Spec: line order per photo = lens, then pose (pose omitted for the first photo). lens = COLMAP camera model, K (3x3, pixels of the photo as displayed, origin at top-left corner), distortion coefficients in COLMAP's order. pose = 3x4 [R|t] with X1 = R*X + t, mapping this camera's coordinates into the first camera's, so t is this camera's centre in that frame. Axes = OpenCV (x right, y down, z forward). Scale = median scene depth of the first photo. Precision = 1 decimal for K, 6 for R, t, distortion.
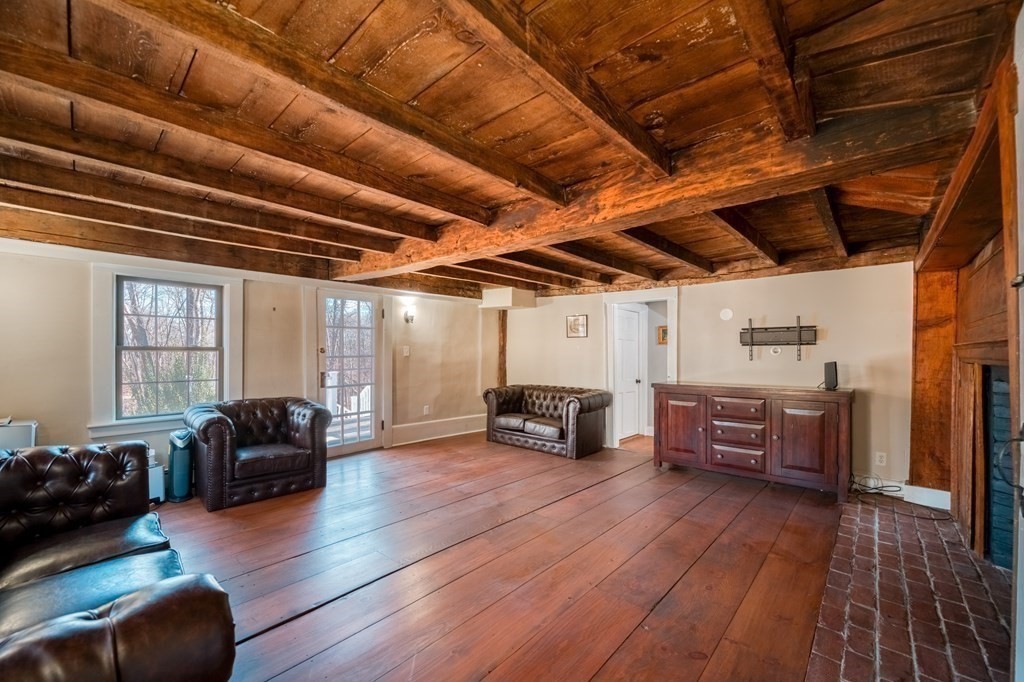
lens RADIAL K [[398.8, 0, 508.7], [0, 398.8, 351.5], [0, 0, 1]] dist [-0.012904, -0.000491]
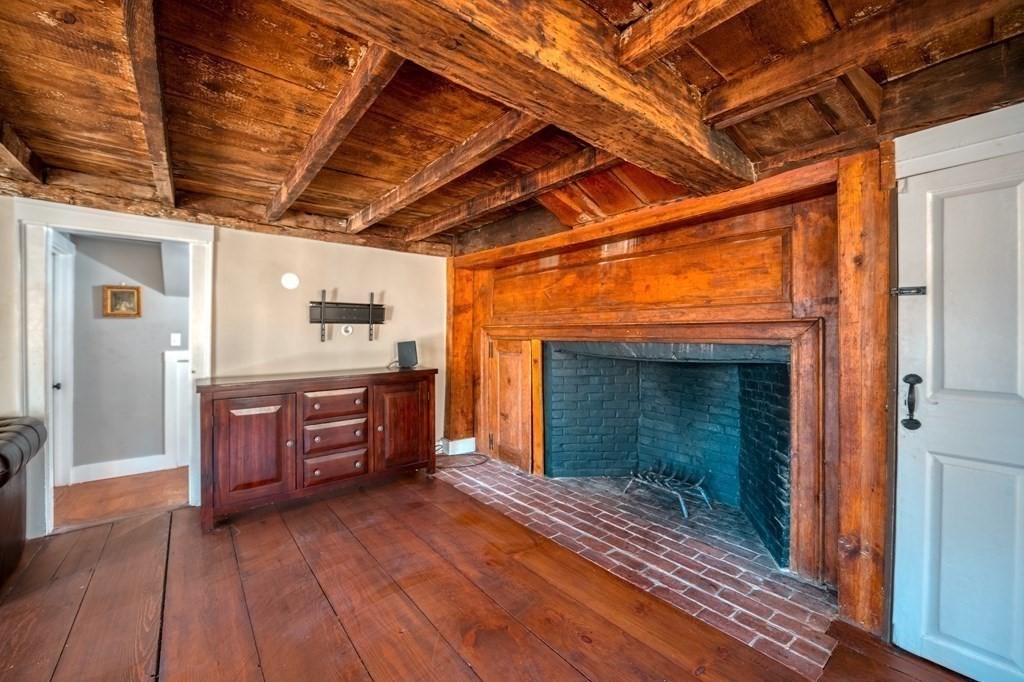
lens RADIAL K [[398.8, 0, 498.9], [0, 398.8, 329.0], [0, 0, 1]] dist [-0.012904, -0.000491]
pose [[0.154613, 0.008344, 0.987940, -0.194960], [-0.004244, 0.999961, -0.007781, 0.002513], [-0.987966, -0.002990, 0.154642, 0.731660]]
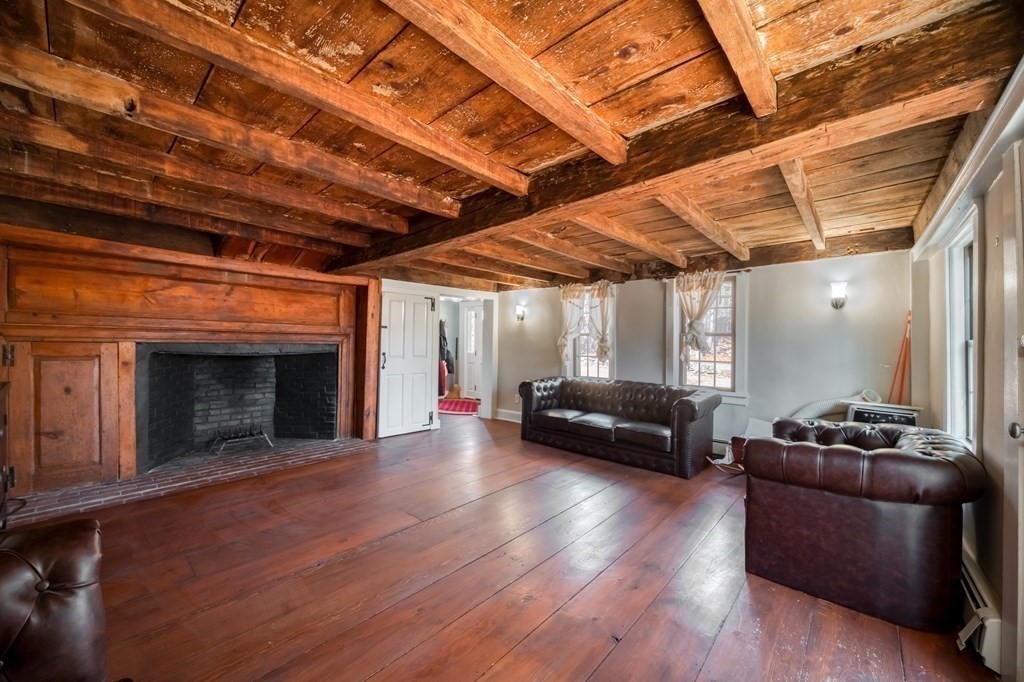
lens RADIAL K [[398.8, 0, 517.0], [0, 398.8, 341.3], [0, 0, 1]] dist [-0.012904, -0.000491]
pose [[-0.999262, -0.017255, -0.034321, -0.117564], [-0.016959, 0.999817, -0.008907, 0.013545], [0.034468, -0.008318, -0.999371, 1.972215]]
